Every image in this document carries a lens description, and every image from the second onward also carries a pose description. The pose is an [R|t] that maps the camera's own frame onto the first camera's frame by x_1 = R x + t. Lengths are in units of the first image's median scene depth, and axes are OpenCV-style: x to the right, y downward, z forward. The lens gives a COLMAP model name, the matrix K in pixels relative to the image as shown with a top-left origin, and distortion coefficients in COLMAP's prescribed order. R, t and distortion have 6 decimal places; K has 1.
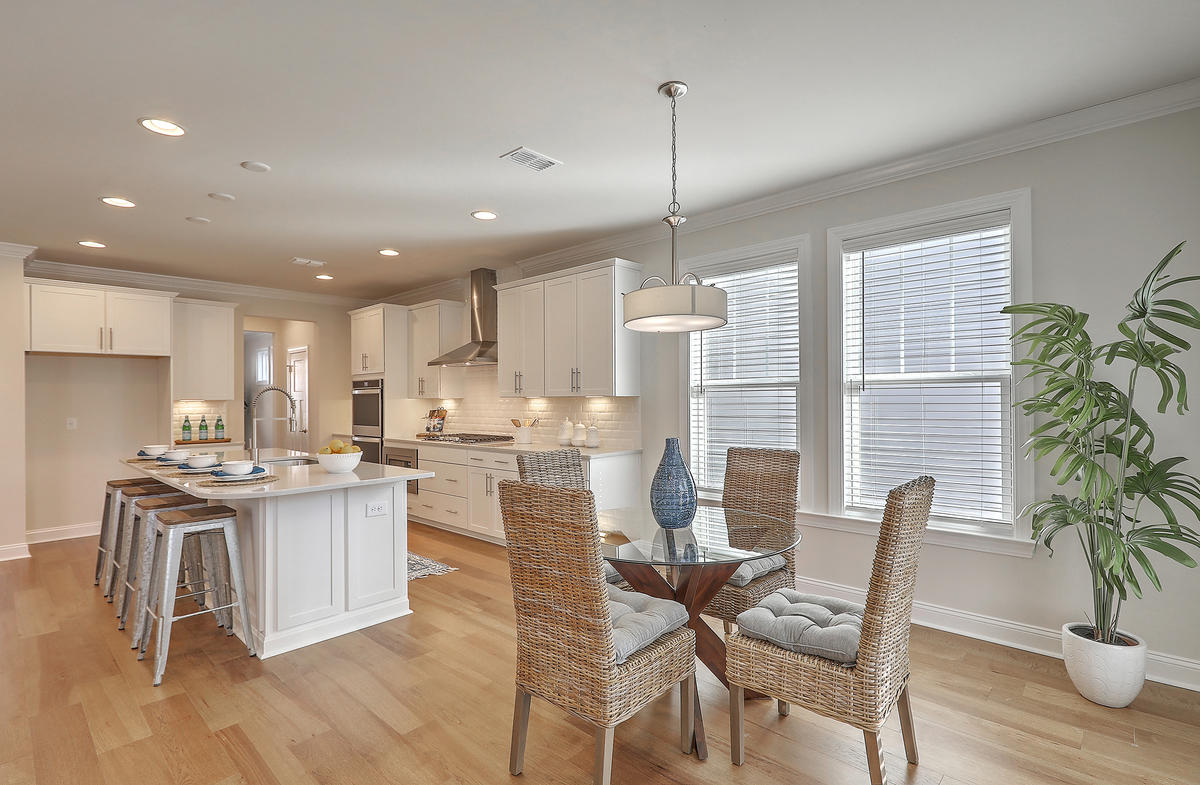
lens RADIAL K [[564.1, 0, 652.1], [0, 564.1, 394.5], [0, 0, 1]] dist [-0.000835, 0.000001]
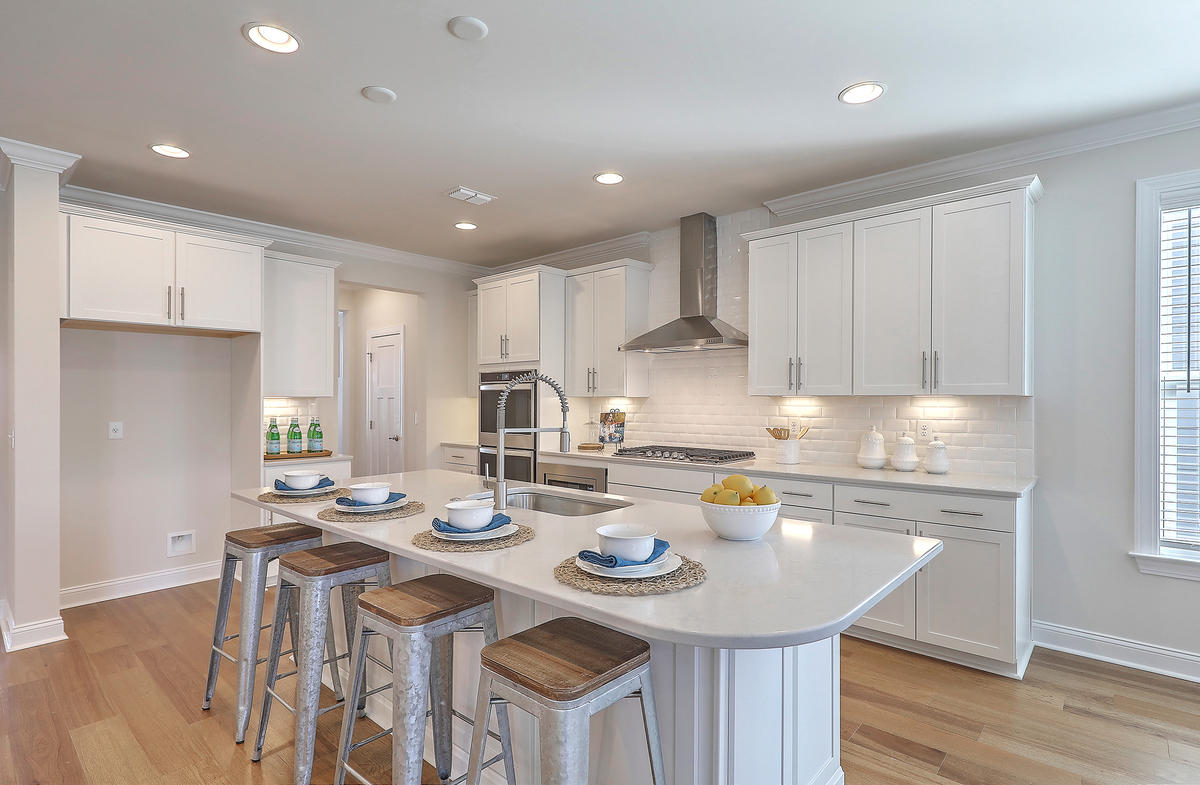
lens RADIAL K [[573.3, 0, 639.5], [0, 573.3, 396.4], [0, 0, 1]] dist [-0.001044, 0.000286]
pose [[0.999788, 0.007464, 0.019165, -0.387754], [-0.007520, 0.999968, 0.002857, 0.004424], [-0.019143, -0.003001, 0.999812, 0.279334]]
